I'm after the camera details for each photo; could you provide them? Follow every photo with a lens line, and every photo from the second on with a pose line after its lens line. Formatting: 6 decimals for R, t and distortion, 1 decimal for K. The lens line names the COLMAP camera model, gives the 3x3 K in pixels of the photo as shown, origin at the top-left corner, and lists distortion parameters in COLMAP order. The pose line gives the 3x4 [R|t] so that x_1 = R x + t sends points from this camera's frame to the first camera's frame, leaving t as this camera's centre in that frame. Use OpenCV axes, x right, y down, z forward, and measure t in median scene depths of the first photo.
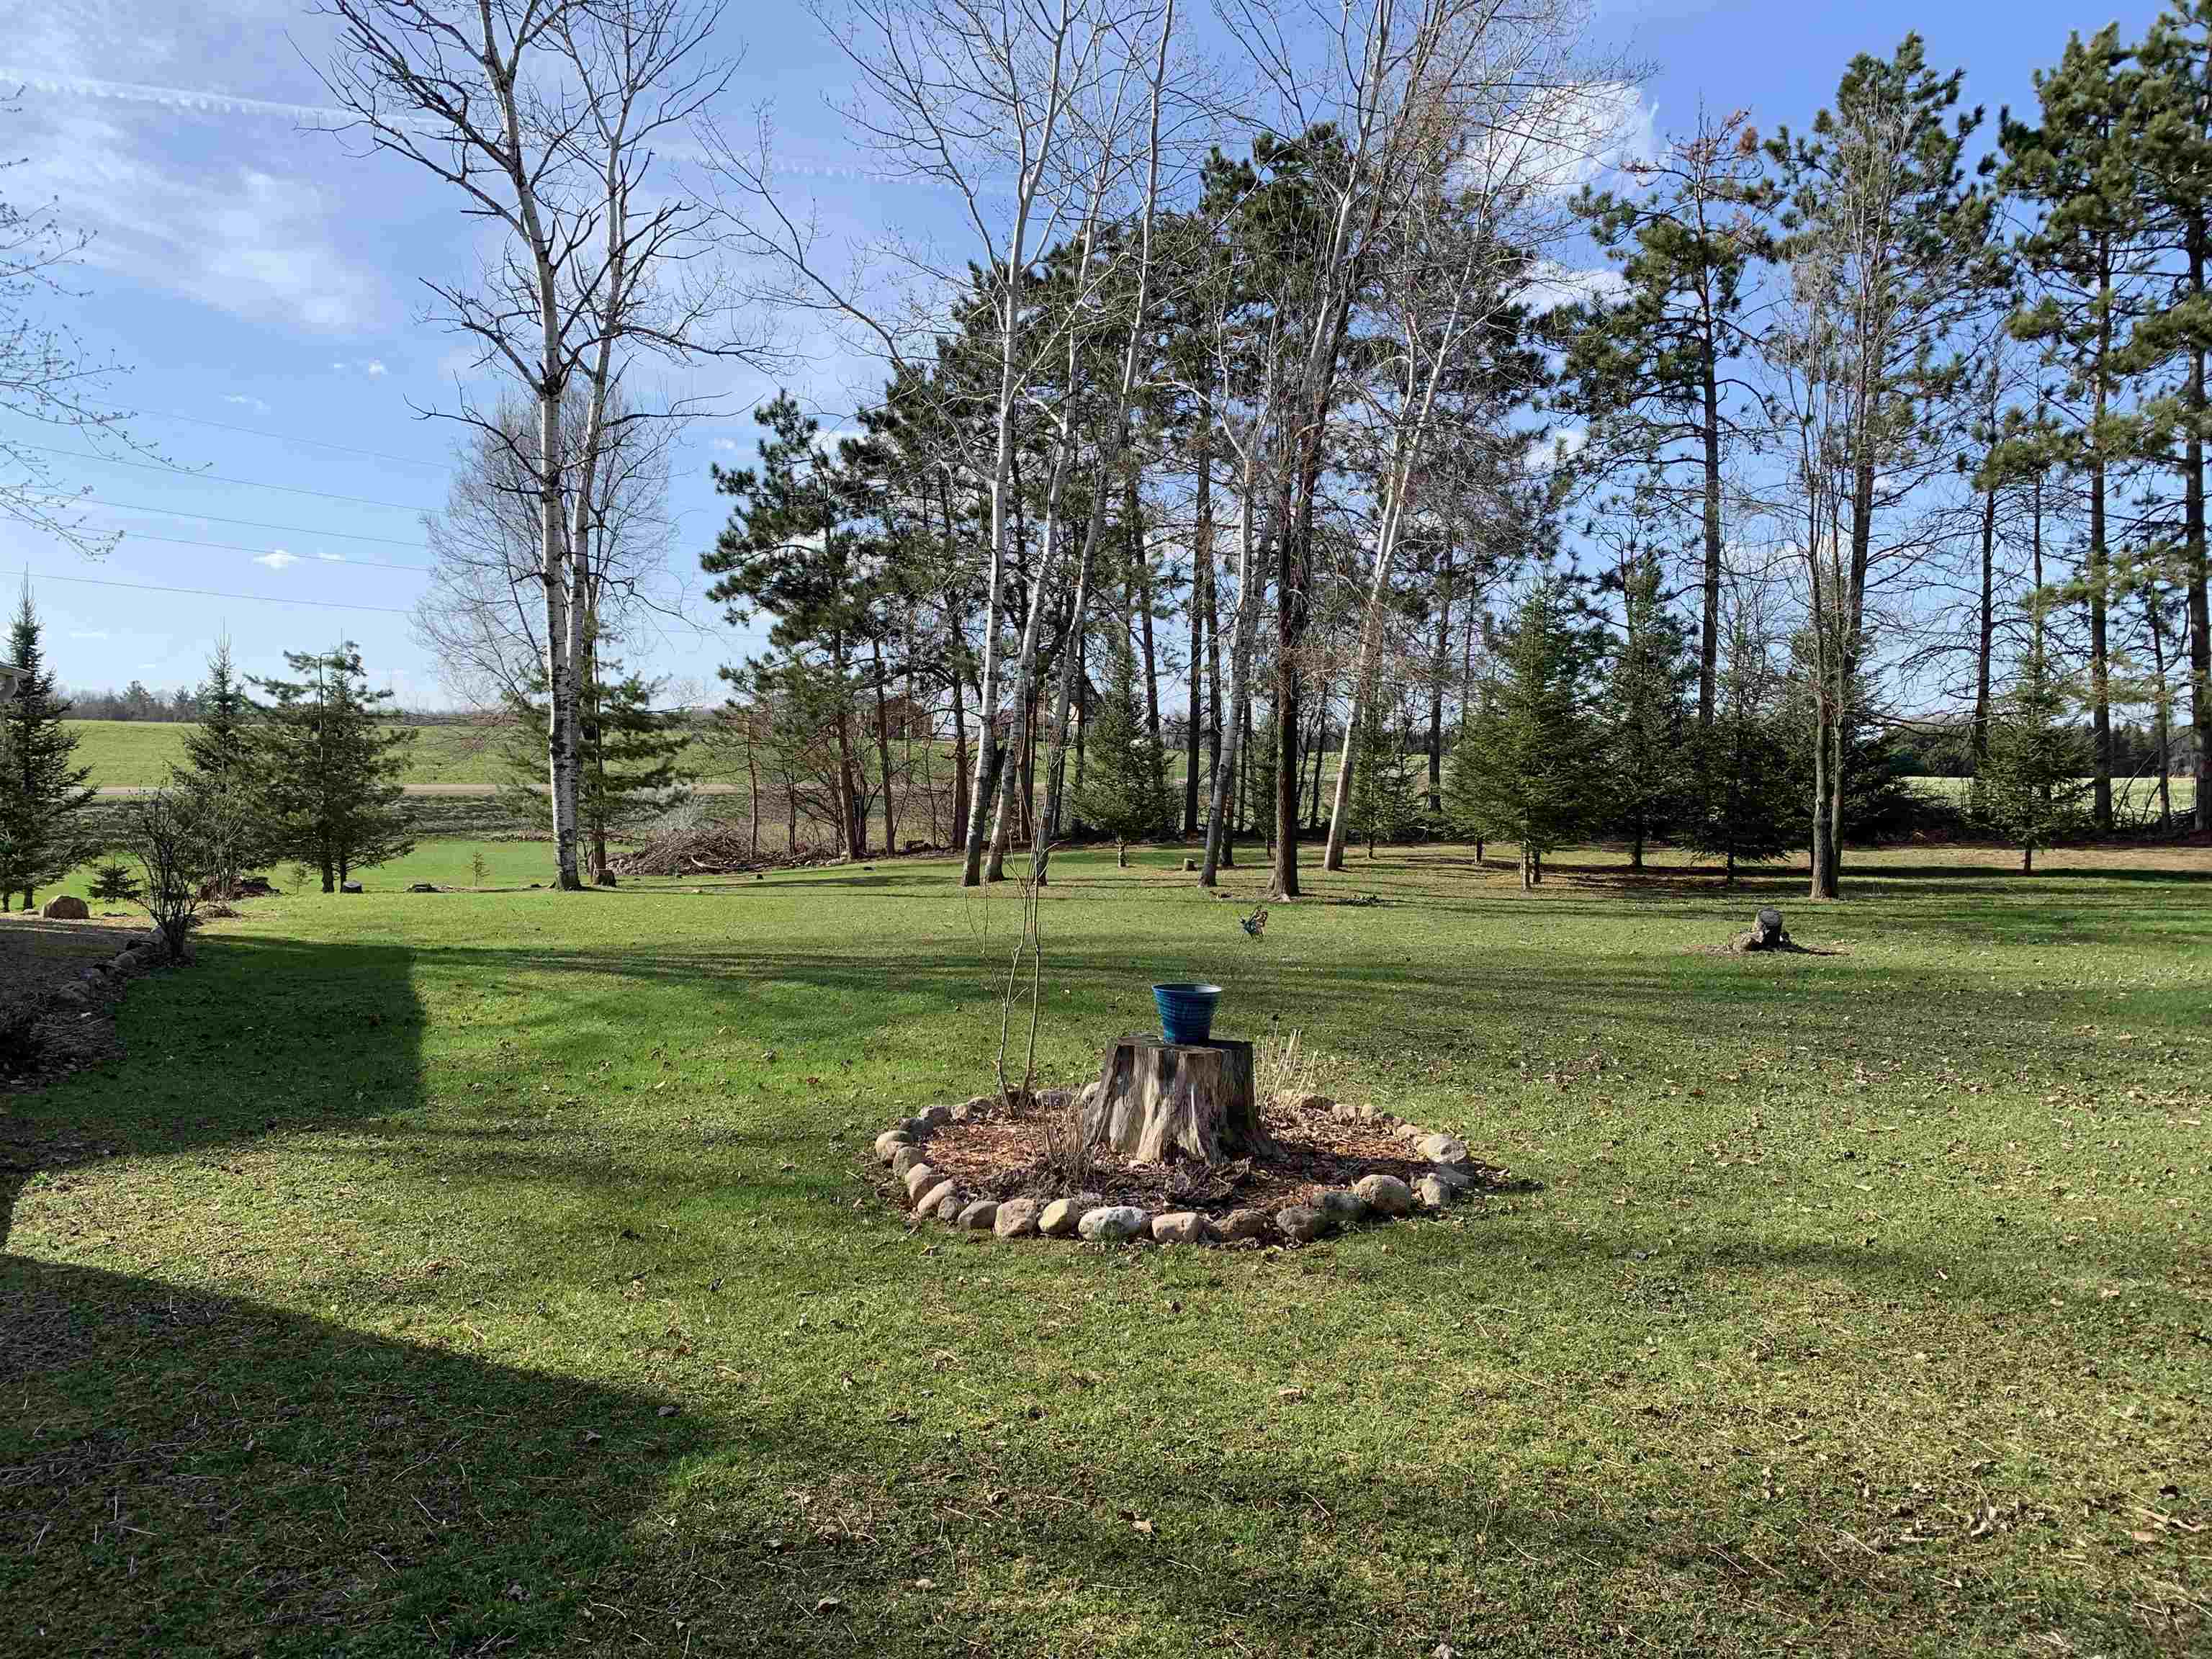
lens RADIAL K [[1697.0, 0, 1082.0], [0, 1697.0, 823.8], [0, 0, 1]] dist [0.036042, -0.006464]
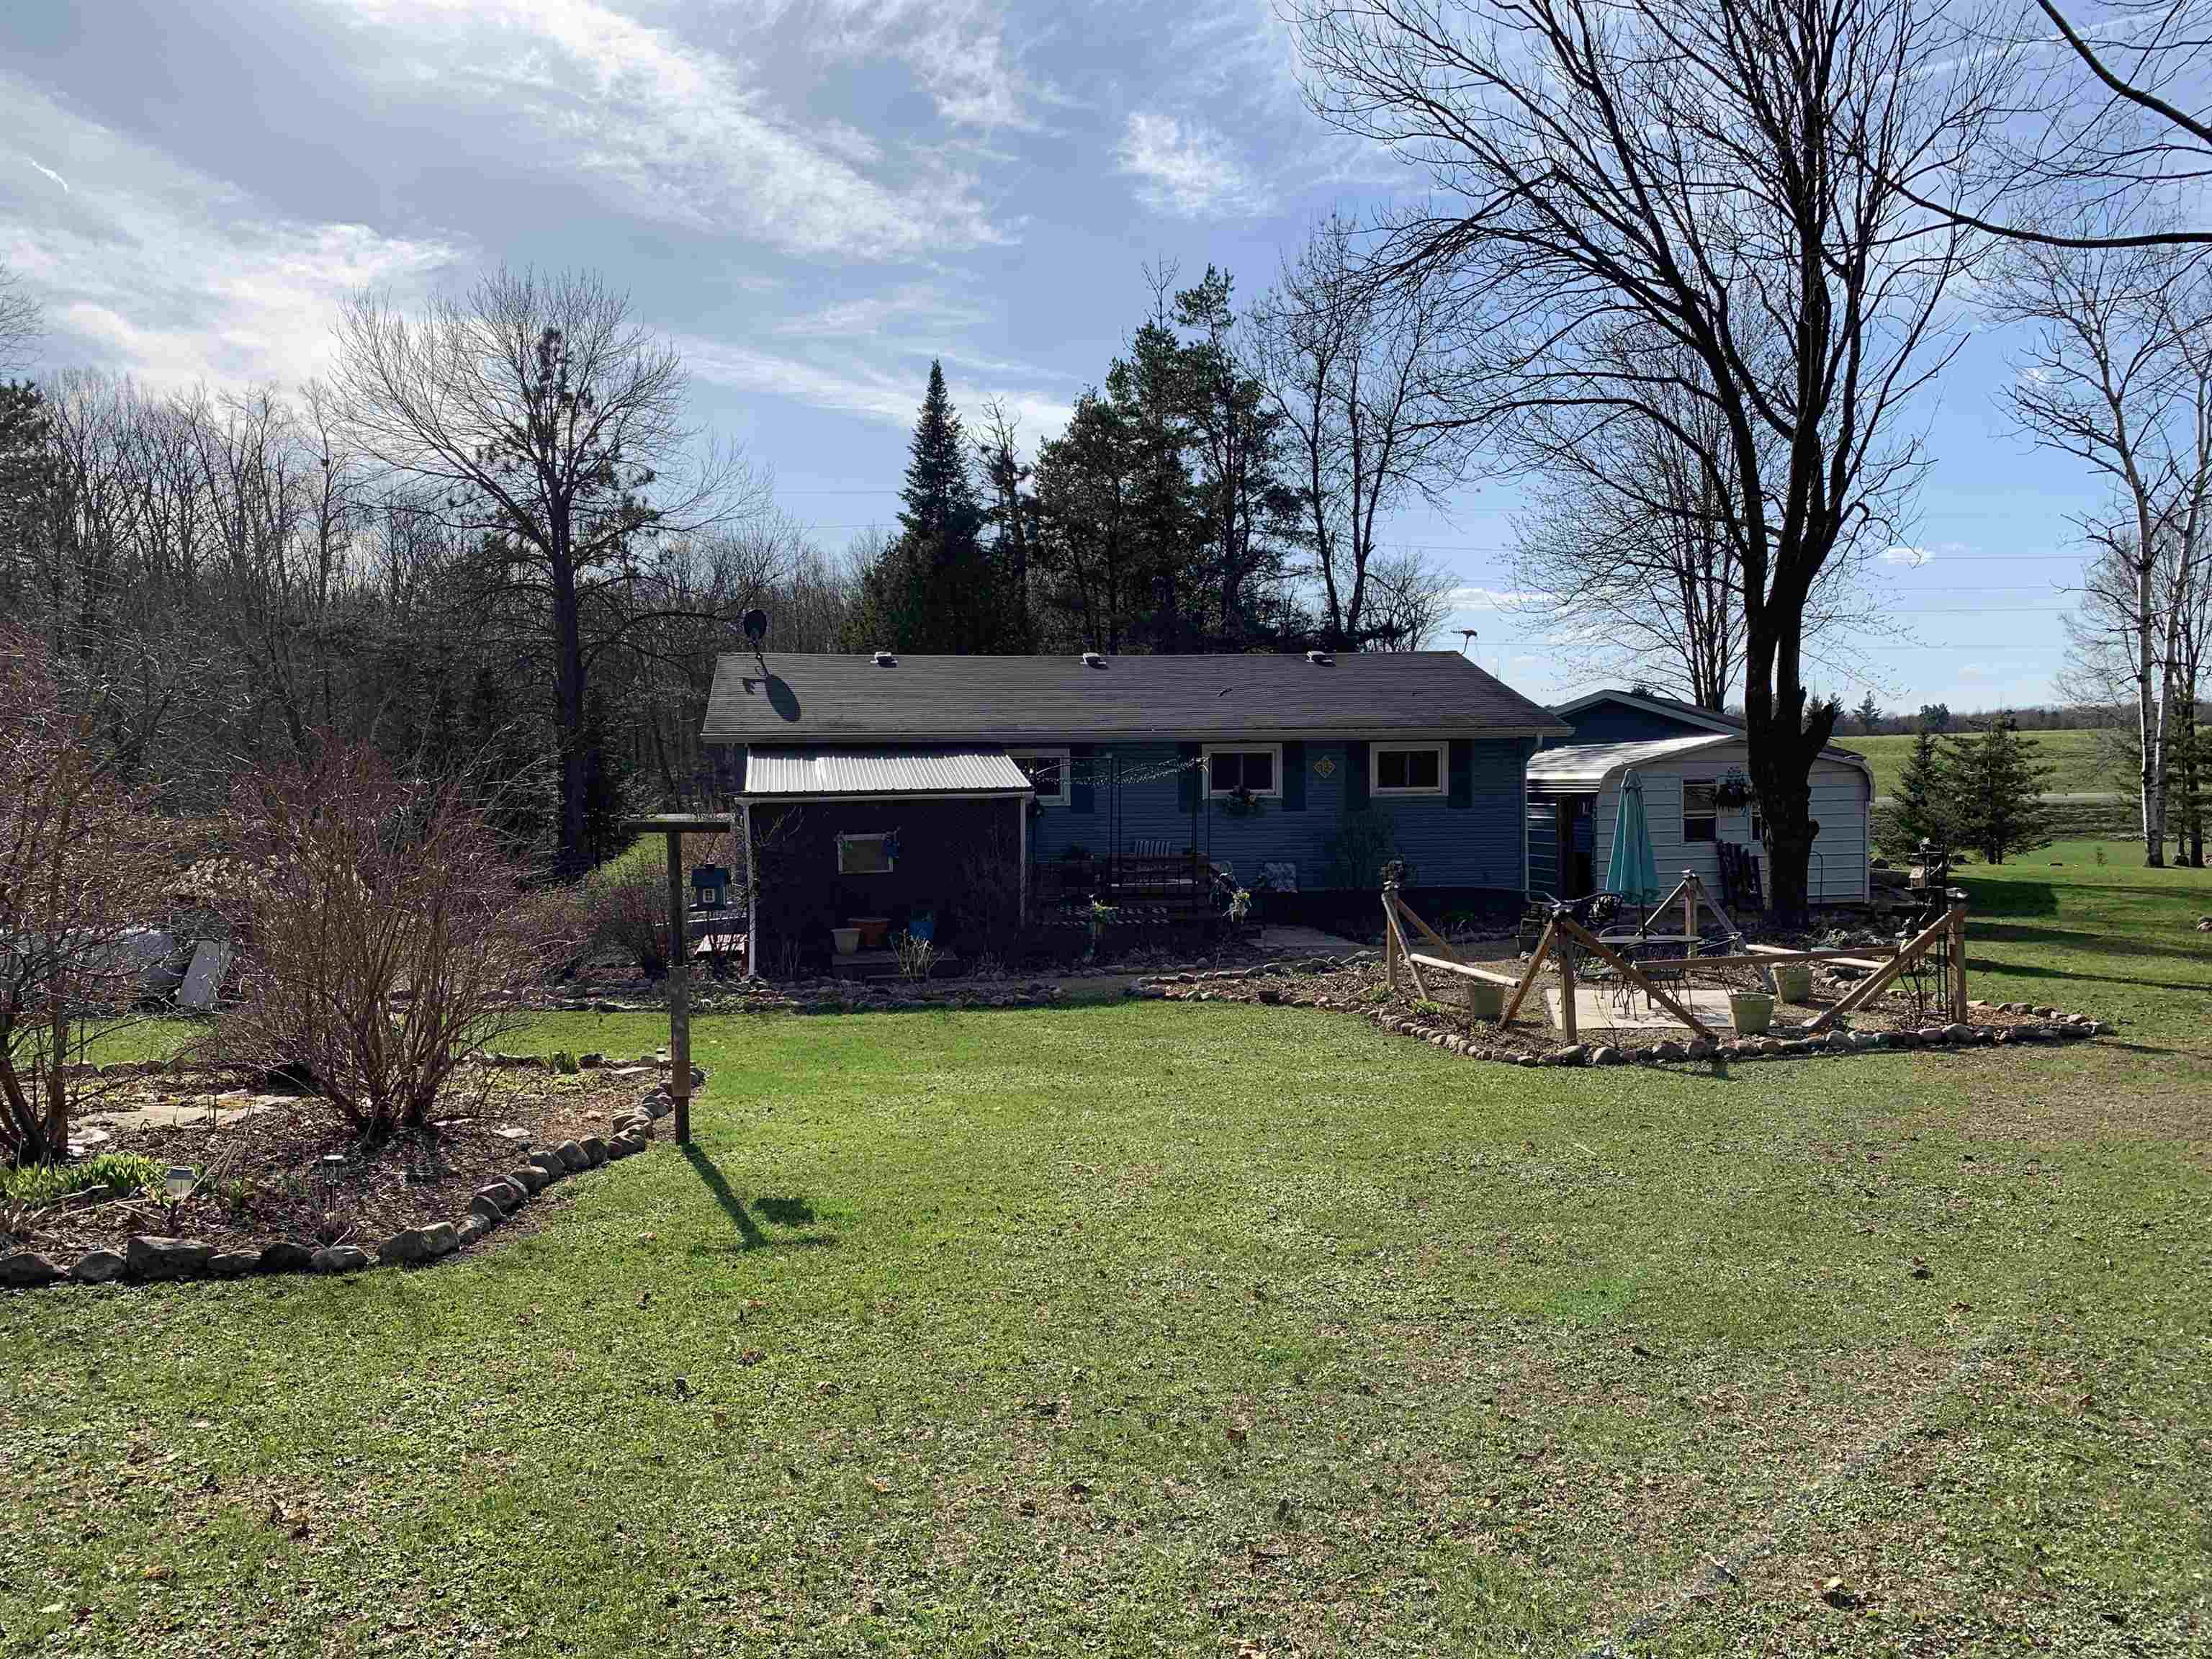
lens RADIAL K [[1697.0, 0, 1082.0], [0, 1697.0, 823.8], [0, 0, 1]] dist [0.036042, -0.006464]
pose [[0.632792, 0.004490, -0.774308, 0.286394], [-0.005302, 0.999985, 0.001465, 0.000378], [0.774303, 0.003178, 0.632807, -0.742429]]
